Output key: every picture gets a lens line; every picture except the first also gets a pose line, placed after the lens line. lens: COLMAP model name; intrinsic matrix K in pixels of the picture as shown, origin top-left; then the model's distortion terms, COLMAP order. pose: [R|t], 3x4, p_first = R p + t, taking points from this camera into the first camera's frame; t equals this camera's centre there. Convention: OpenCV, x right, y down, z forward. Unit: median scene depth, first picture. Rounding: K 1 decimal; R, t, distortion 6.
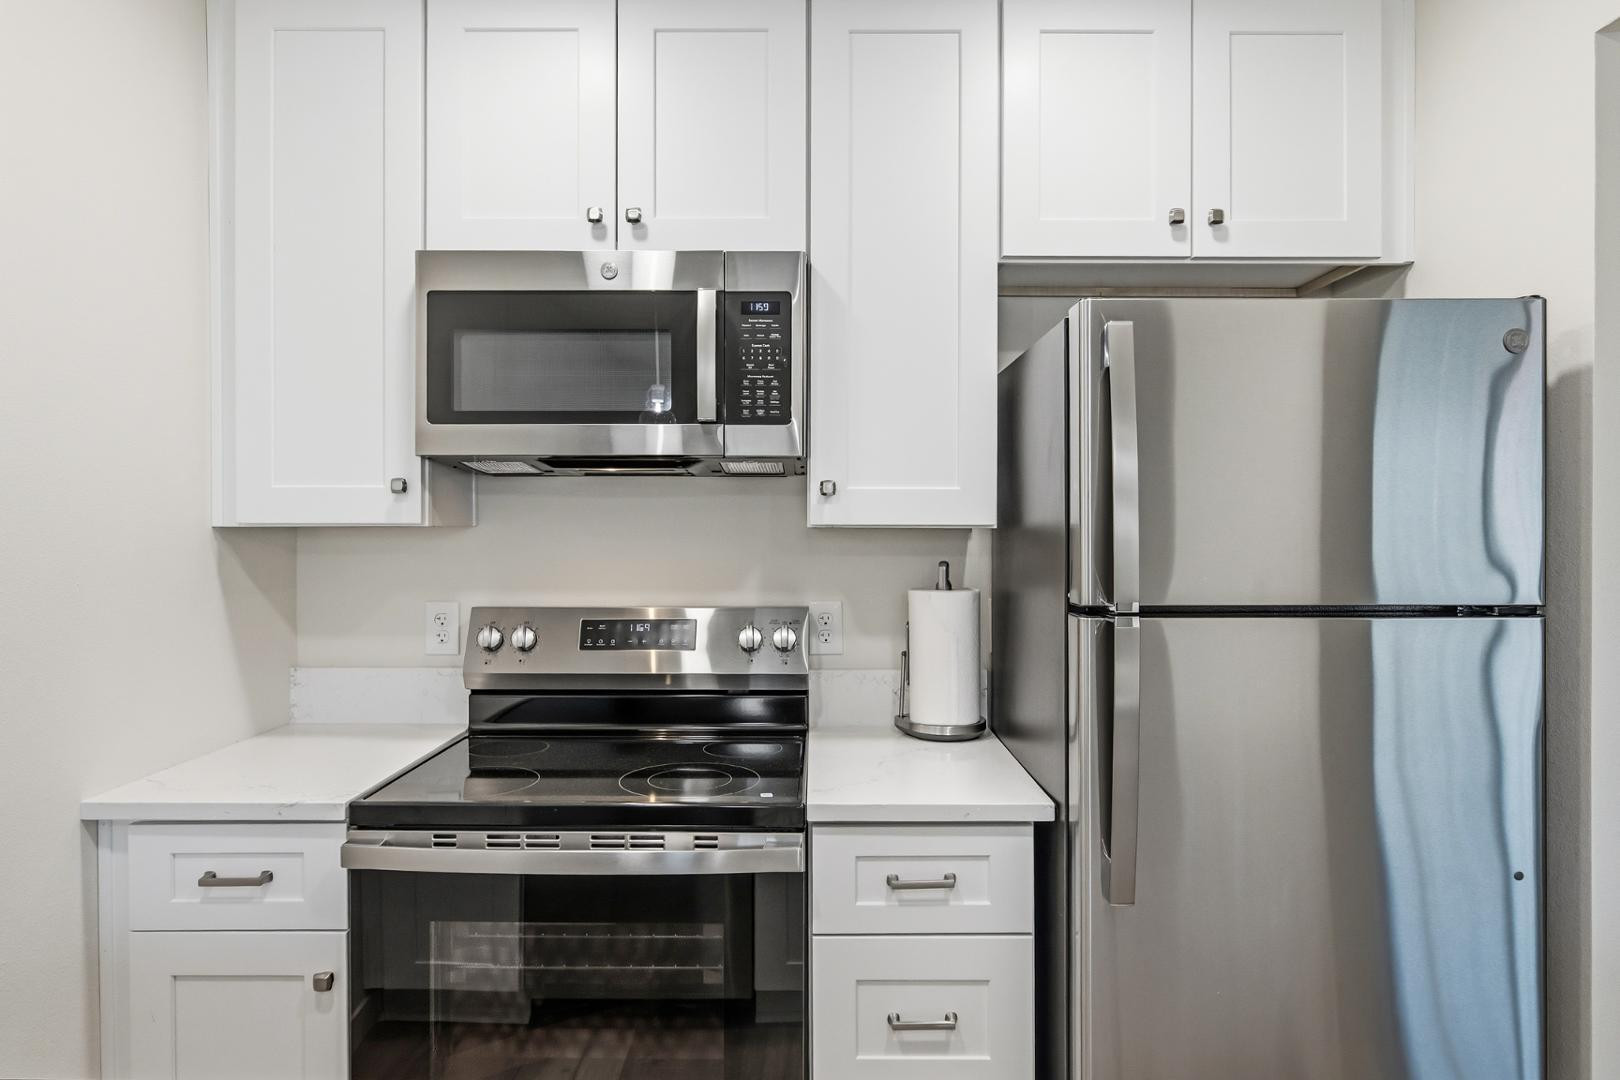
lens RADIAL K [[940.9, 0, 811.7], [0, 940.9, 530.9], [0, 0, 1]] dist [-0.001632, -0.001646]
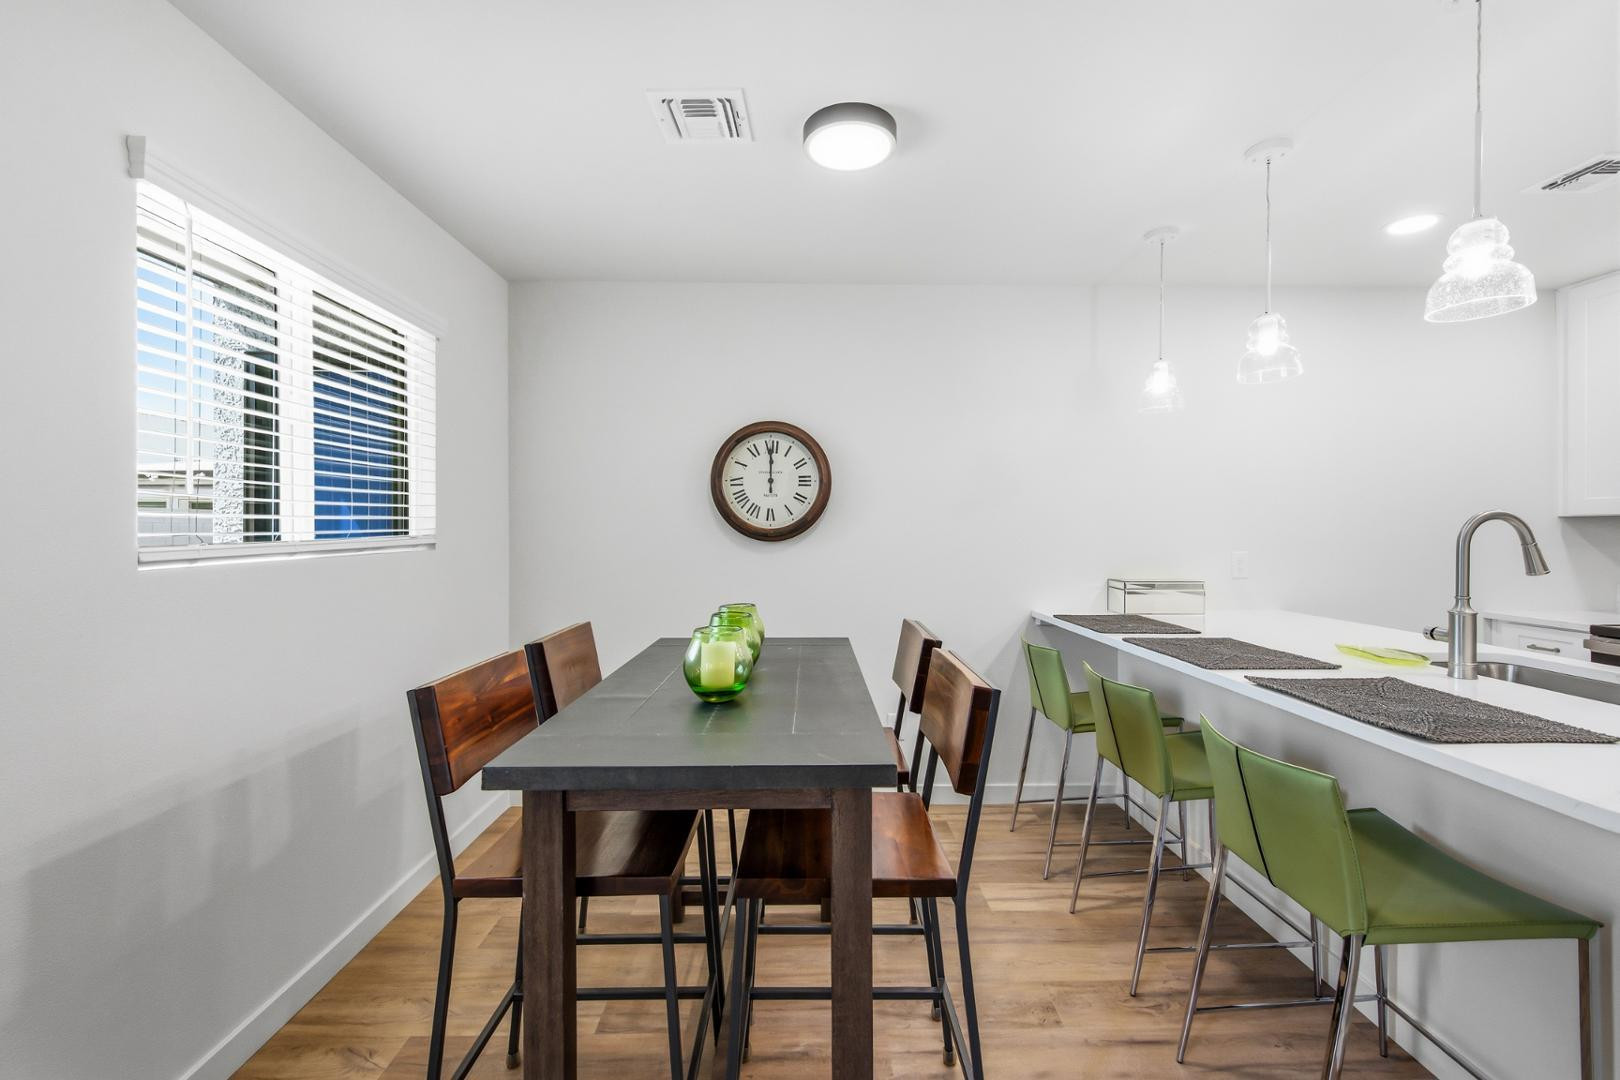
lens RADIAL K [[648.3, 0, 813.0], [0, 648.3, 526.9], [0, 0, 1]] dist [-0.000066, -0.000080]
pose [[0.015034, 0.004379, -0.999877, 1.026651], [0.000829, 0.999990, 0.004392, 0.007516], [0.999887, -0.000894, 0.015030, -0.954289]]
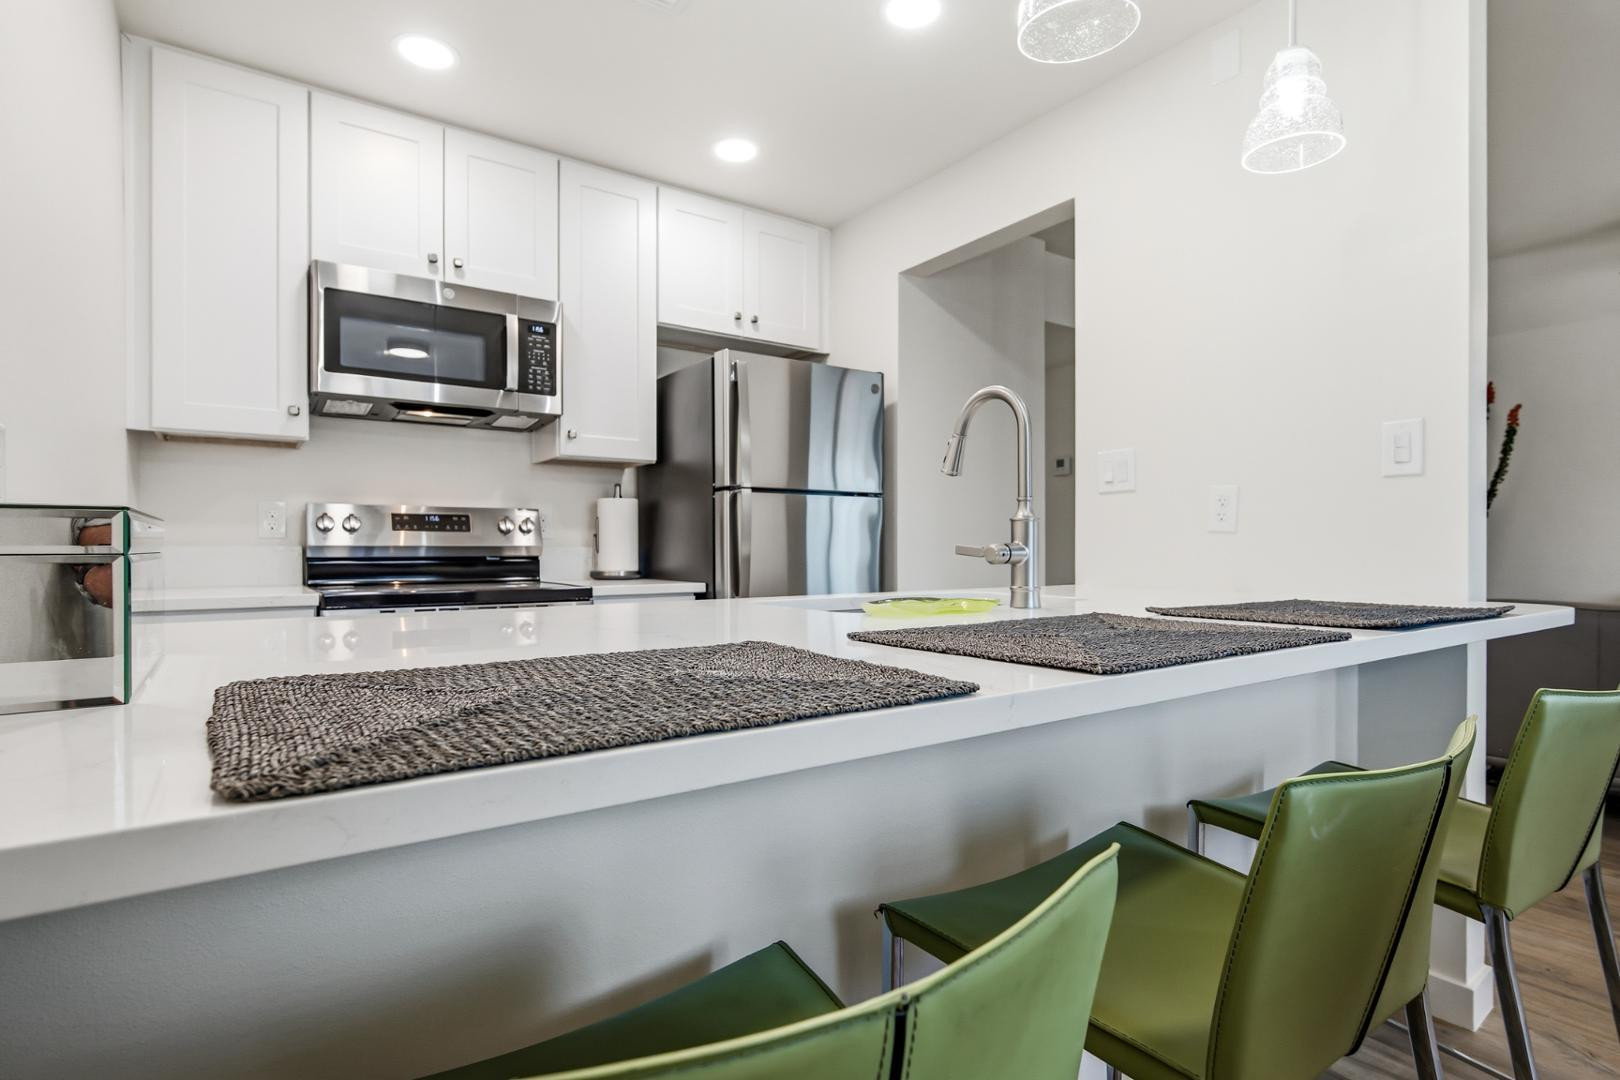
lens RADIAL K [[803.4, 0, 810.0], [0, 803.4, 540.0], [0, 0, 1]] dist [-0.001465, -0.000279]
pose [[0.816642, 0.001724, 0.577142, -0.498377], [0.003269, 0.999966, -0.007613, 0.170757], [-0.577136, 0.008104, 0.816608, -0.526781]]
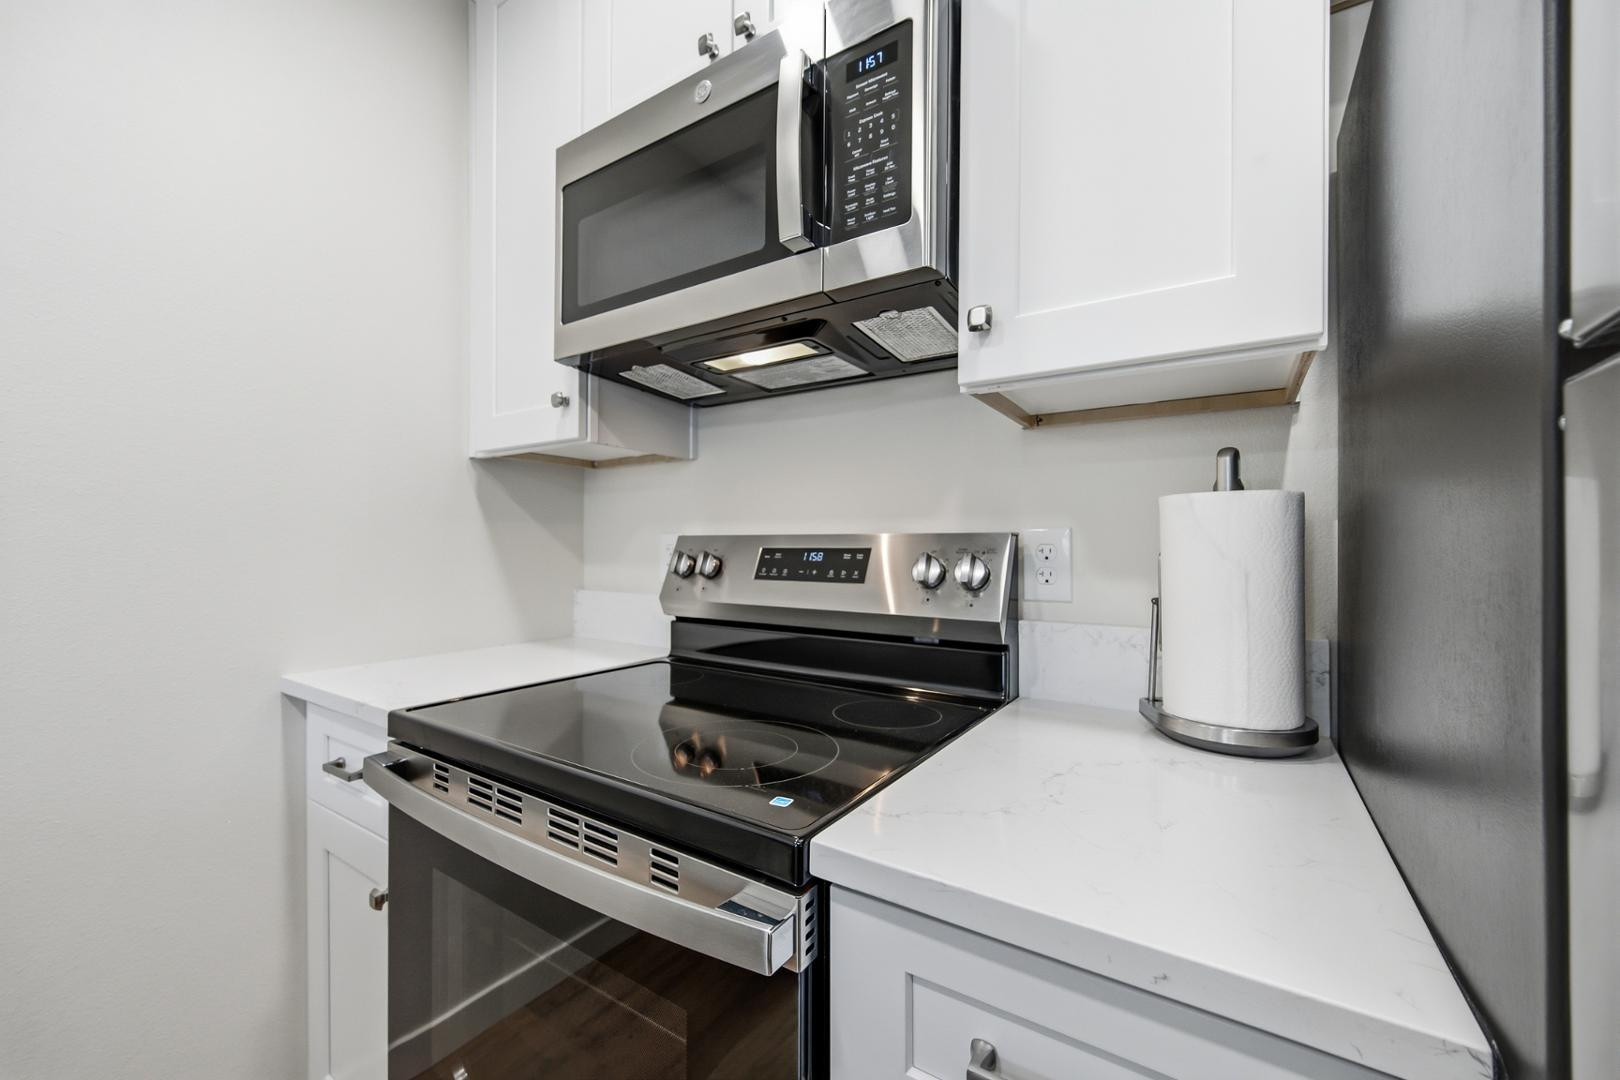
lens RADIAL K [[627.6, 0, 822.6], [0, 627.6, 542.2], [0, 0, 1]] dist [-0.000017, 0.000089]
pose [[0.842914, -0.000657, -0.538048, 0.152524], [-0.004349, 0.999958, -0.008035, 0.106745], [0.538031, 0.009113, 0.842876, 0.586881]]
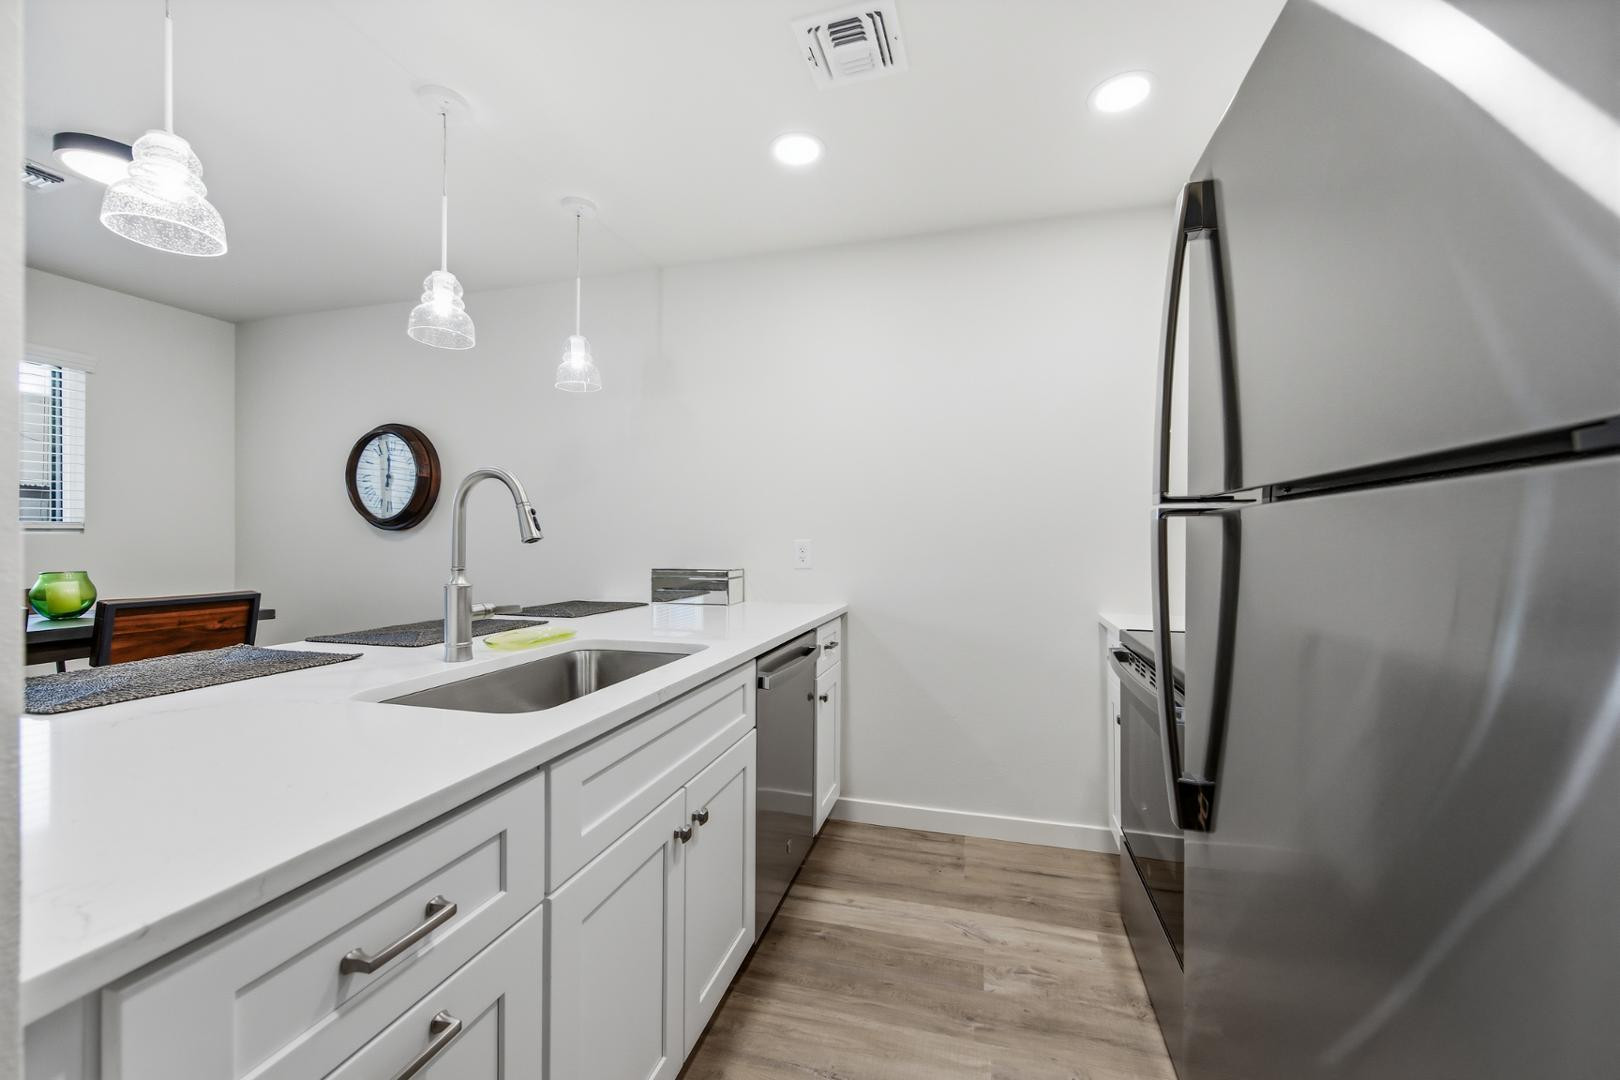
lens RADIAL K [[627.6, 0, 822.6], [0, 627.6, 542.2], [0, 0, 1]] dist [-0.000017, 0.000089]
pose [[-0.254446, -0.002123, -0.967085, 0.751106], [-0.005580, 0.999984, -0.000727, 0.094041], [0.967071, 0.005211, -0.254454, 0.605288]]
